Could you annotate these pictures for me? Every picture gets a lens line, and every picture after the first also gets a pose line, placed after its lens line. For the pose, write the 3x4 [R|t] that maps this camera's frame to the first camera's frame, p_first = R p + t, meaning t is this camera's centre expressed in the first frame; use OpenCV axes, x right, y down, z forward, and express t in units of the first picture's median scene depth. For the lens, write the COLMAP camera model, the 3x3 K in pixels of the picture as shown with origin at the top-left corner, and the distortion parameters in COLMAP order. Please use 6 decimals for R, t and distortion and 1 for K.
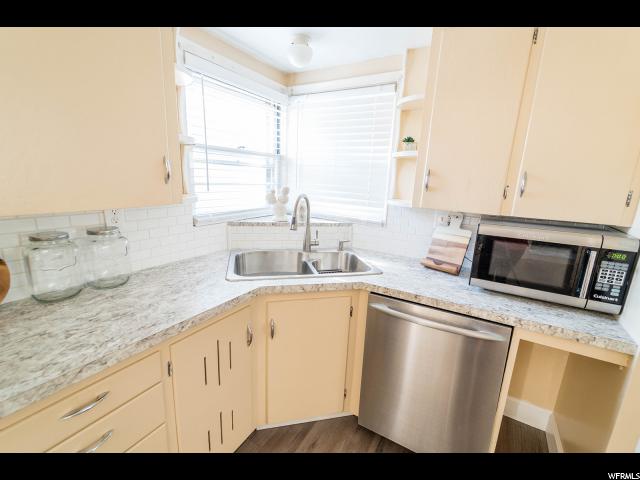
lens RADIAL K [[278.1, 0, 320.0], [0, 278.1, 240.0], [0, 0, 1]] dist [-0.001069, -0.000152]
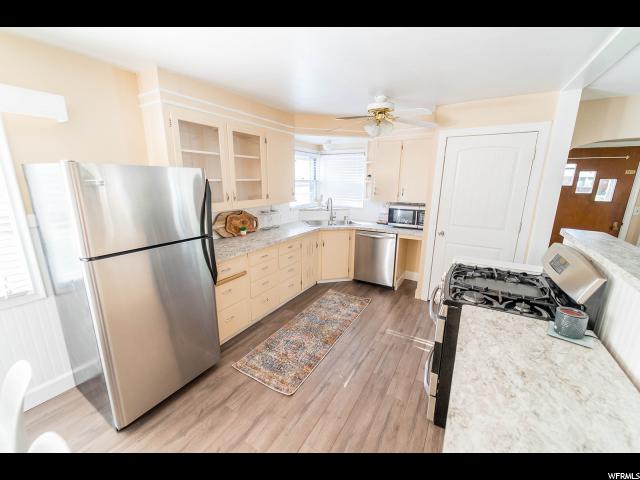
lens RADIAL K [[256.3, 0, 319.0], [0, 256.3, 238.2], [0, 0, 1]] dist [0.000375, -0.000120]
pose [[0.999431, -0.032514, -0.008937, -0.164557], [0.032532, 0.999469, 0.001835, 0.221421], [0.008873, -0.002125, 0.999958, -1.483453]]
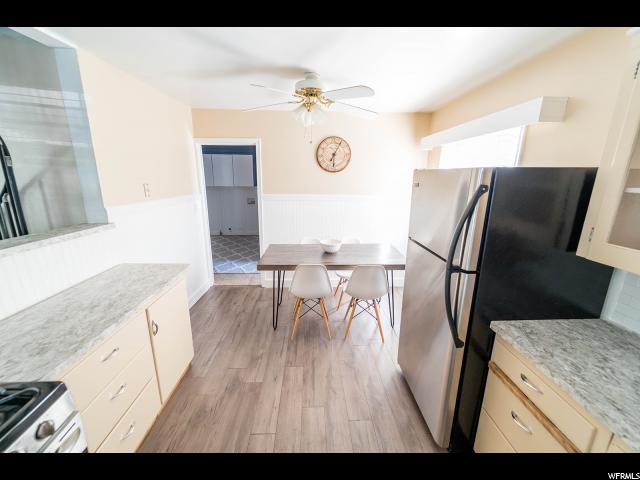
lens RADIAL K [[256.3, 0, 319.0], [0, 256.3, 238.2], [0, 0, 1]] dist [0.000375, -0.000120]
pose [[-0.838965, 0.077043, -0.538704, 0.088593], [-0.168366, 0.904609, 0.391582, -0.126805], [0.517485, 0.419223, -0.745964, 0.020182]]
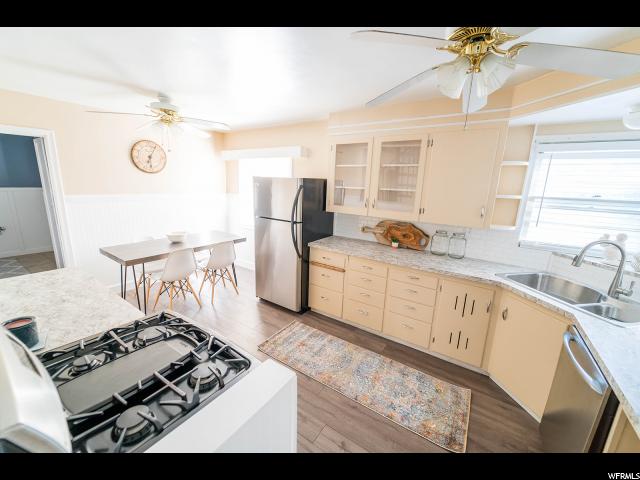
lens RADIAL K [[256.3, 0, 319.0], [0, 256.3, 238.2], [0, 0, 1]] dist [0.000375, -0.000120]
pose [[-0.058395, 0.167504, -0.984140, 1.065446], [-0.261152, 0.948930, 0.177007, -0.057241], [0.963530, 0.267346, -0.011669, -0.099691]]
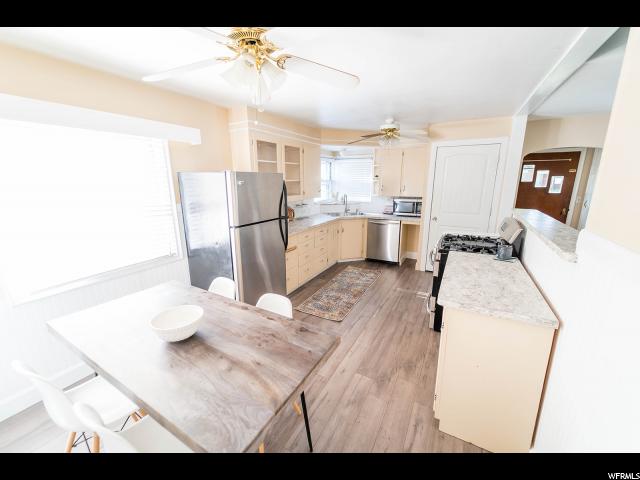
lens RADIAL K [[256.3, 0, 319.0], [0, 256.3, 238.2], [0, 0, 1]] dist [0.000375, -0.000120]
pose [[0.998340, -0.053848, 0.020424, -0.485454], [0.053834, 0.998549, 0.001217, 0.351398], [-0.020460, -0.000115, 0.999791, -2.103691]]
